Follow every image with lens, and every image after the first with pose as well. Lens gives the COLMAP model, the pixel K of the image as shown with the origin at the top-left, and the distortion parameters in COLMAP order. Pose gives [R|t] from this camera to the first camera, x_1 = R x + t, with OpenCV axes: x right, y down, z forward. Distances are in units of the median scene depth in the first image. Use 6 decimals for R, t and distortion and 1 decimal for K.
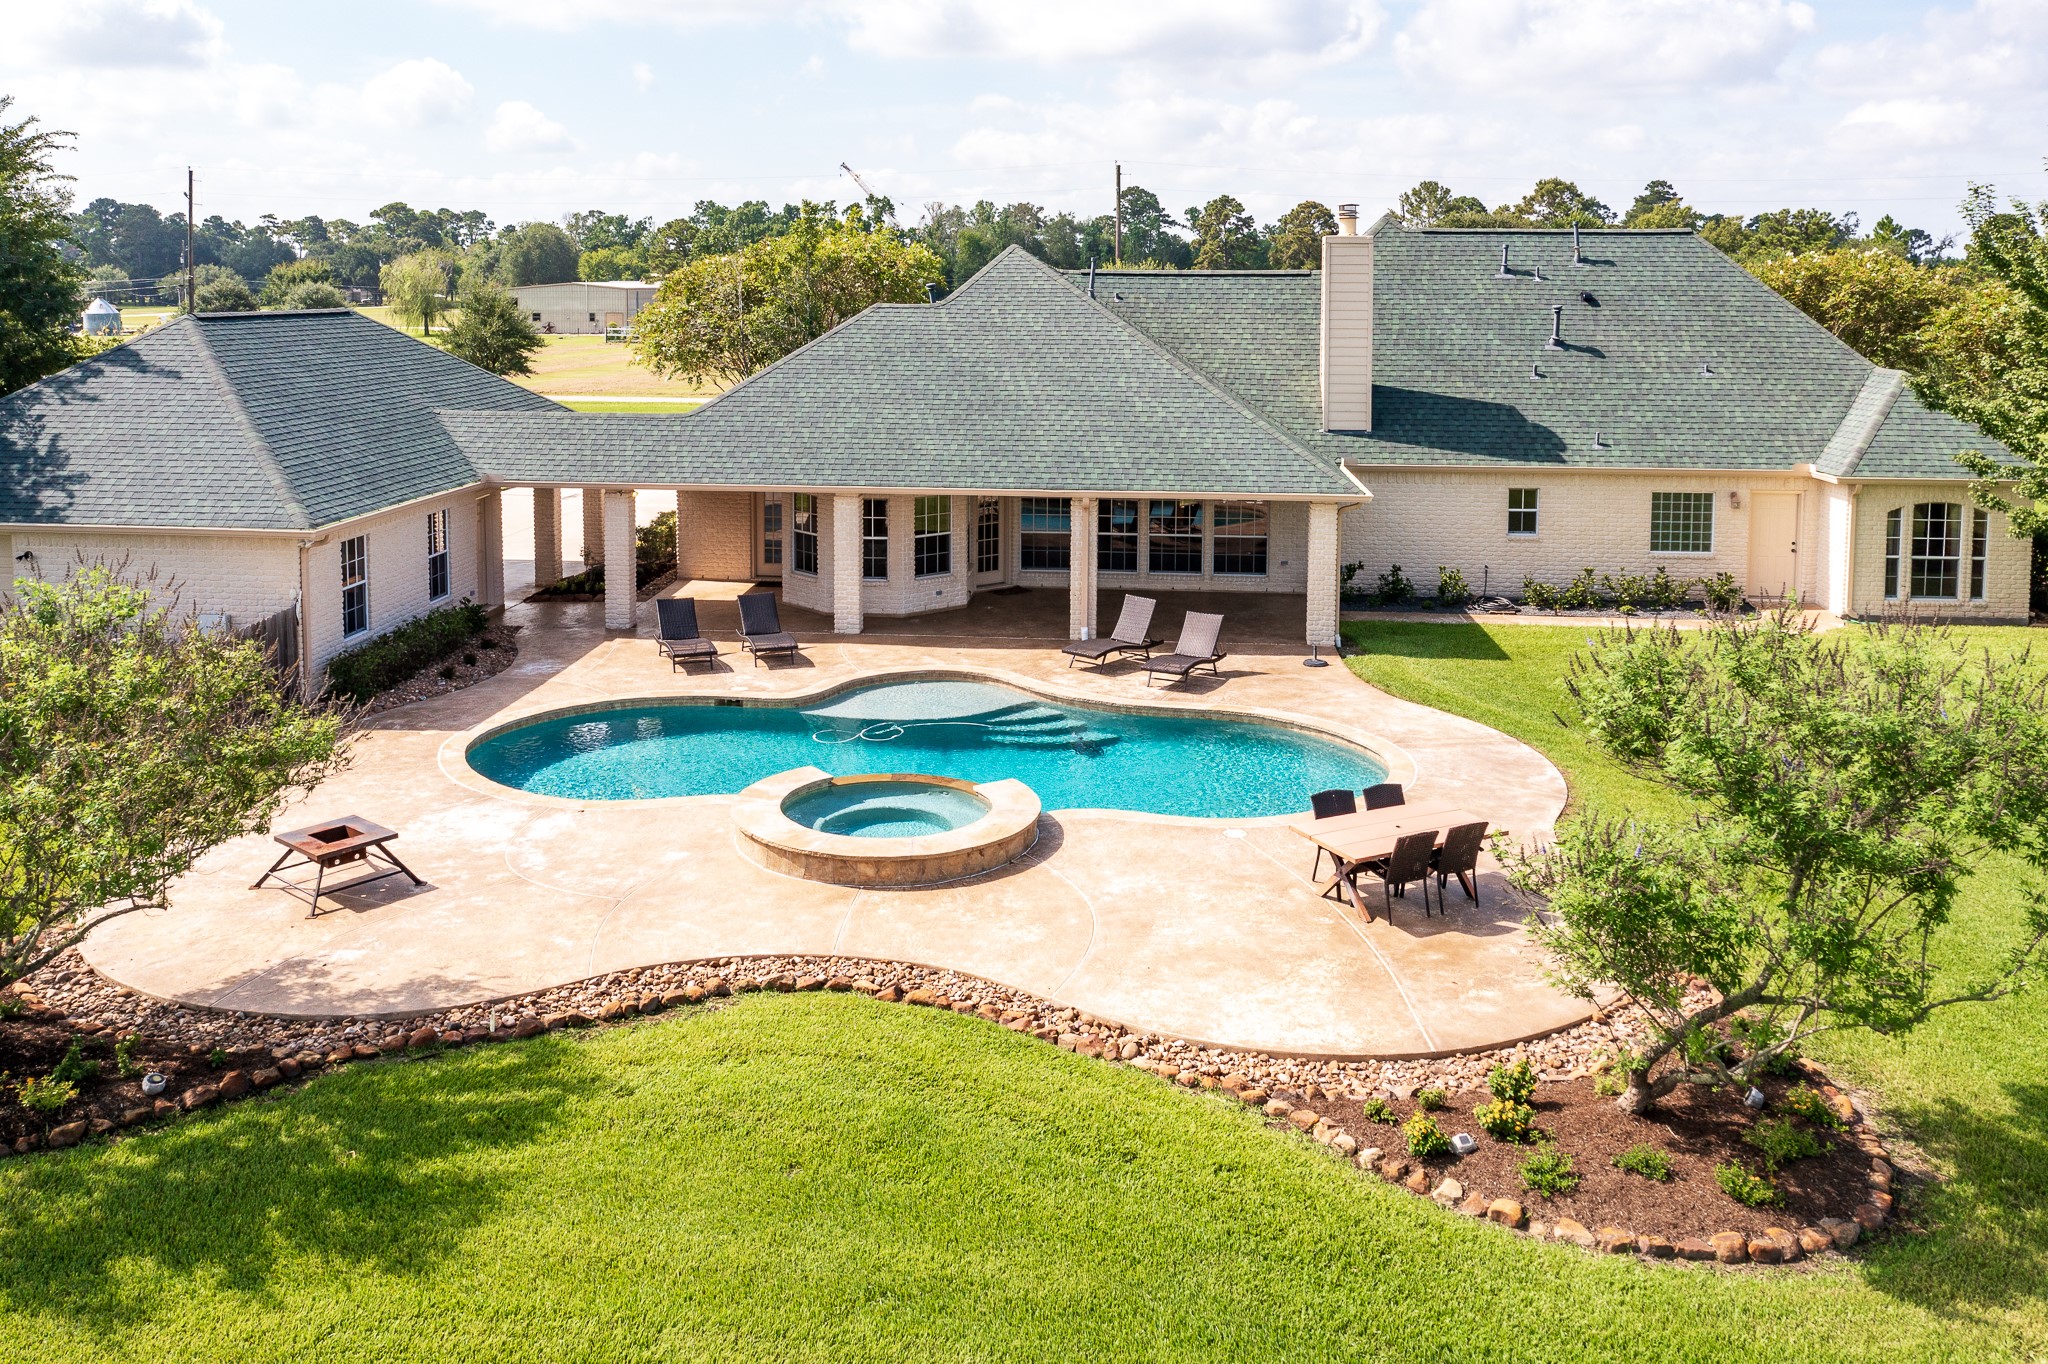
lens RADIAL K [[1731.8, 0, 923.8], [0, 1731.8, 501.6], [0, 0, 1]] dist [-0.011979, -0.004682]
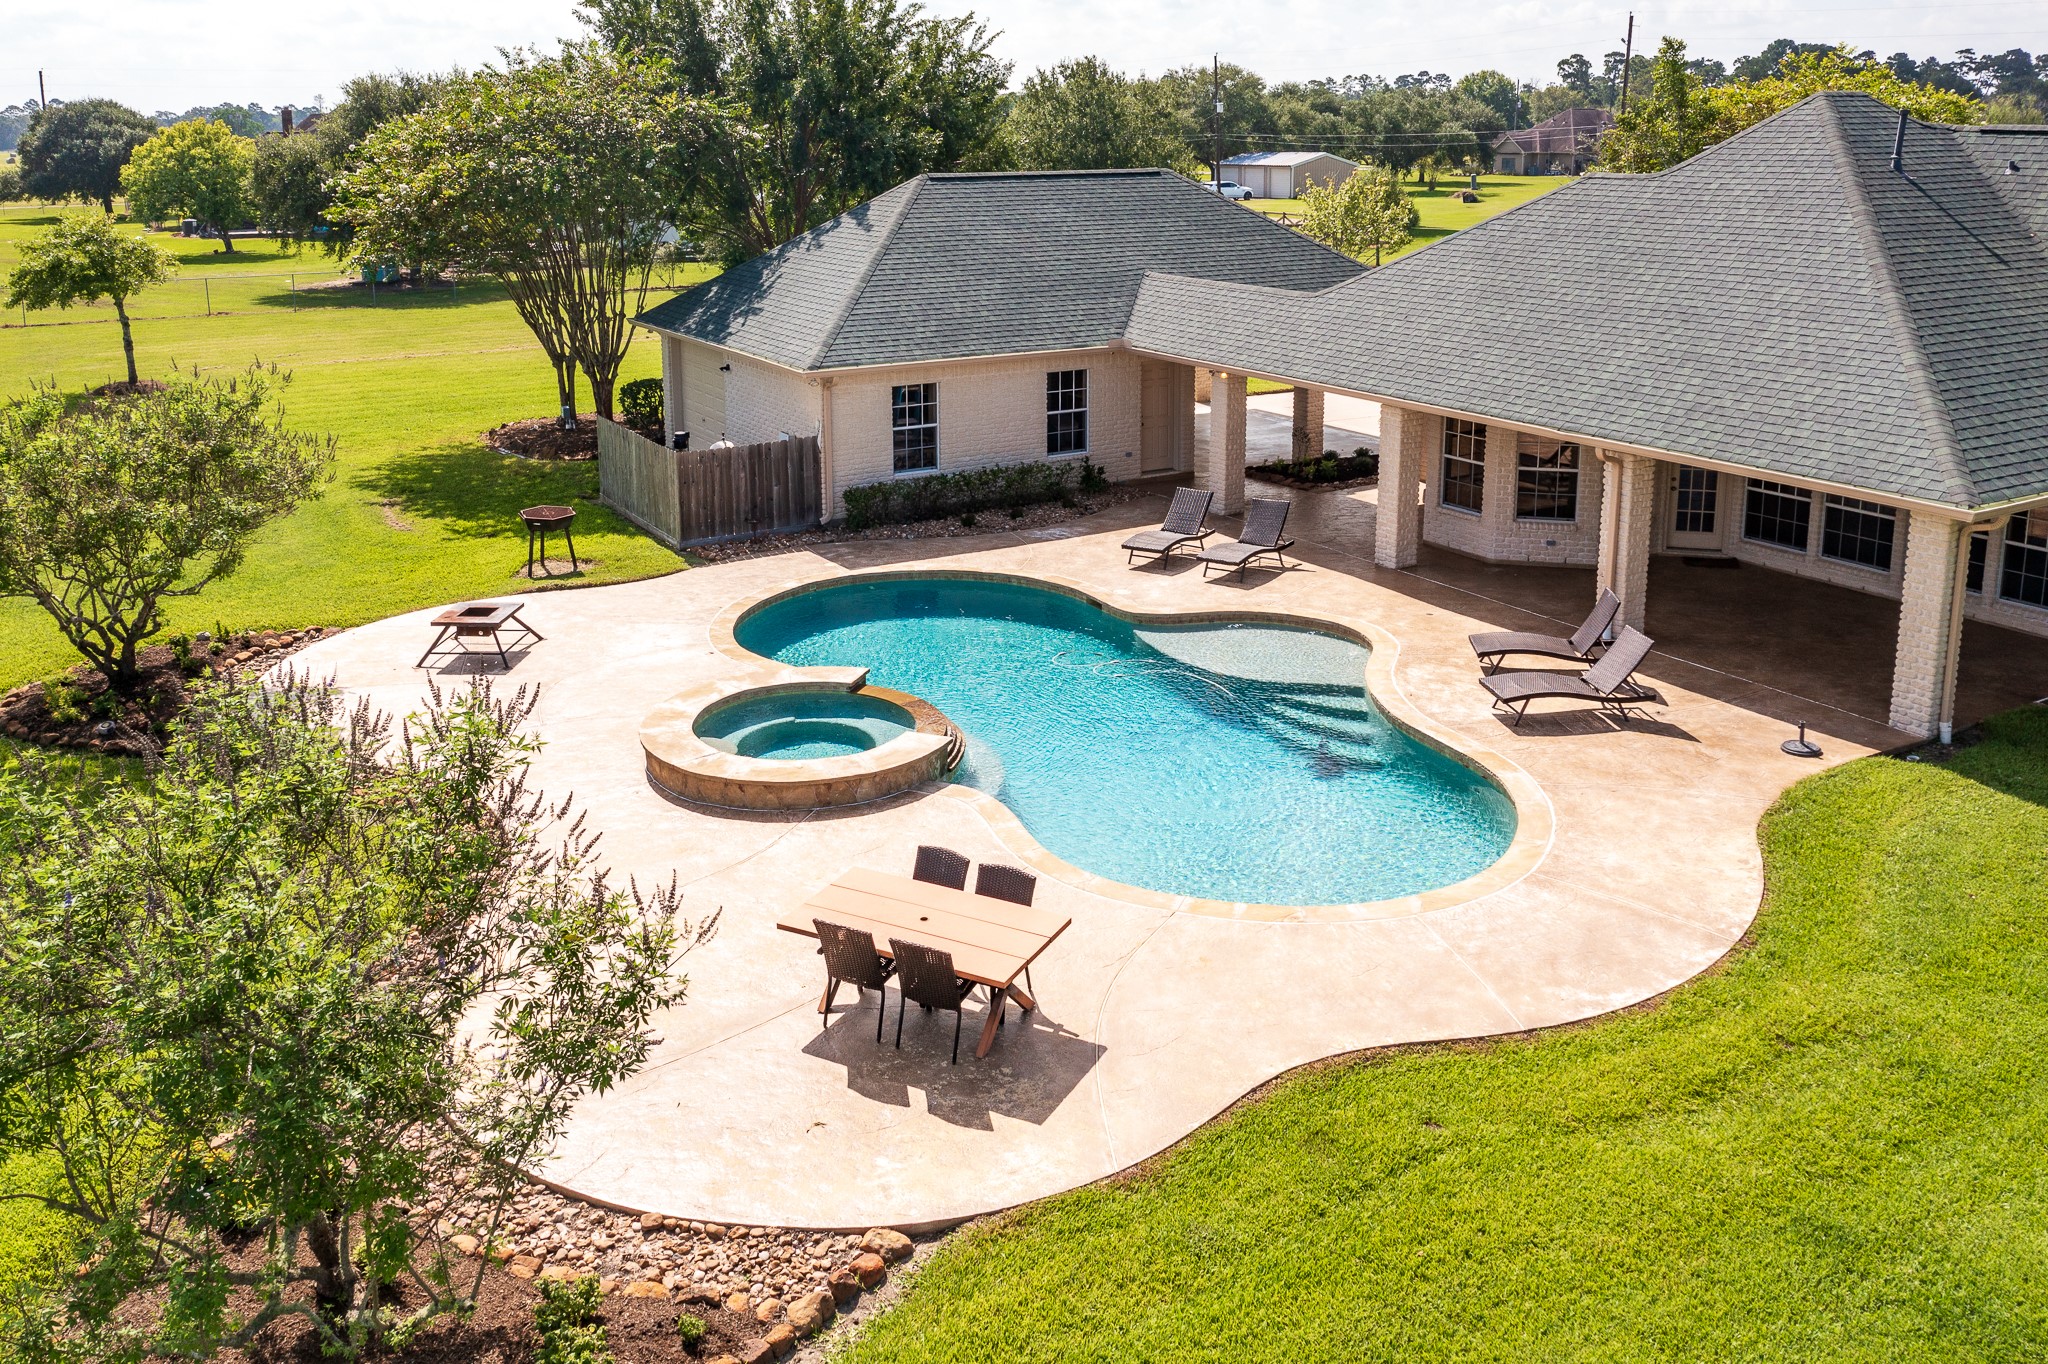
lens RADIAL K [[1594.9, 0, 954.3], [0, 1594.9, 682.4], [0, 0, 1]] dist [-0.008683, -0.000874]
pose [[0.580917, 0.258963, -0.771669, 0.768380], [-0.092033, 0.962858, 0.253841, -0.082744], [0.808743, -0.076441, 0.583174, 0.609713]]
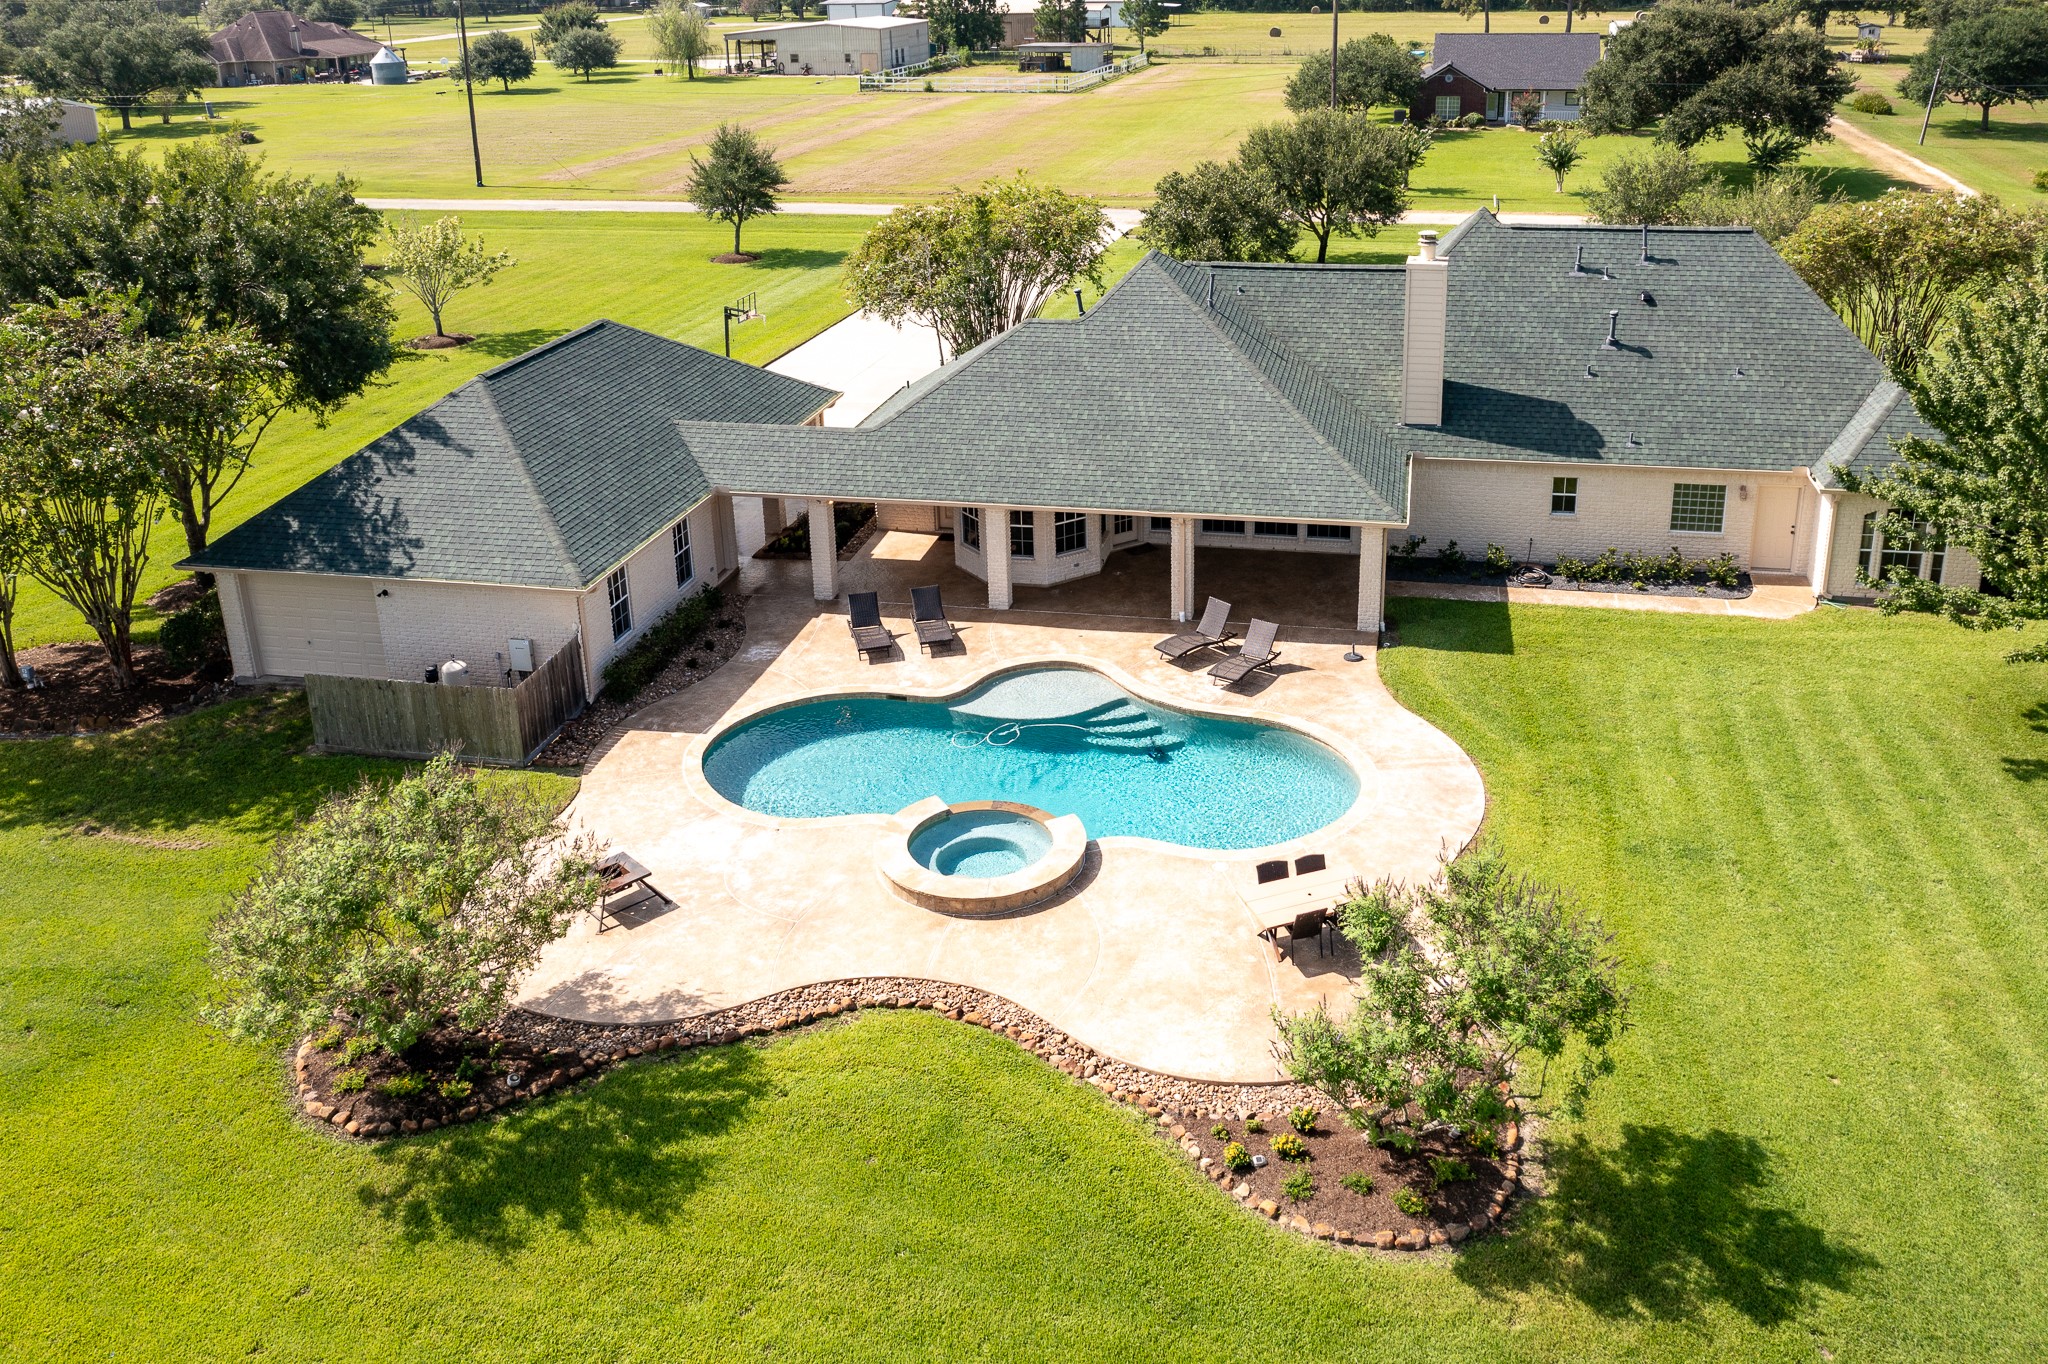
lens RADIAL K [[1700.6, 0, 1029.1], [0, 1700.6, 618.9], [0, 0, 1]] dist [-0.018551, 0.004053]
pose [[0.994717, 0.010067, -0.102159, 0.179173], [0.017332, 0.964422, 0.263799, -0.417734], [0.101180, -0.264176, 0.959153, -0.345293]]
